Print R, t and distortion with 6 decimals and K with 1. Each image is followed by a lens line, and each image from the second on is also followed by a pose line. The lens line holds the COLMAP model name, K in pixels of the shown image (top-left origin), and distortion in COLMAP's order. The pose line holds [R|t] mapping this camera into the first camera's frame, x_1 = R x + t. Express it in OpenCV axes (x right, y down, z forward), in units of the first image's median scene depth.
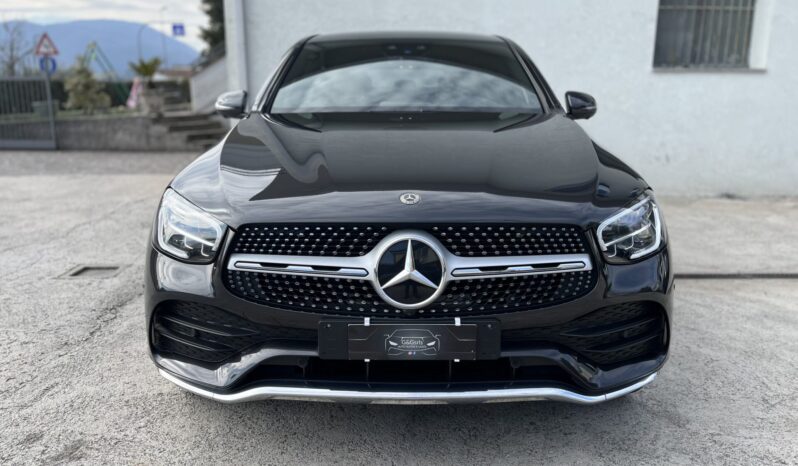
lens RADIAL K [[603.2, 0, 399.0], [0, 603.2, 233.0], [0, 0, 1]] dist [0.069903, -0.102133]
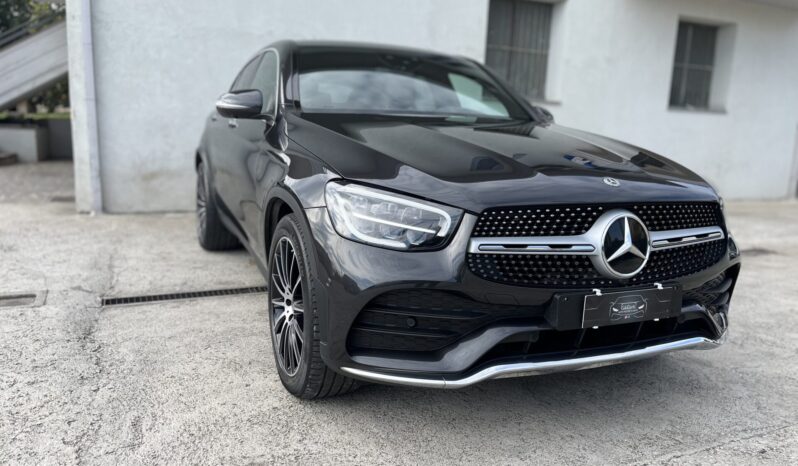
lens RADIAL K [[589.1, 0, 399.0], [0, 589.1, 233.0], [0, 0, 1]] dist [0.063169, -0.103779]
pose [[0.917689, -0.037810, 0.395495, -0.797270], [0.051976, 0.998331, -0.025161, 0.045674], [-0.393884, 0.043646, 0.918123, 0.132748]]
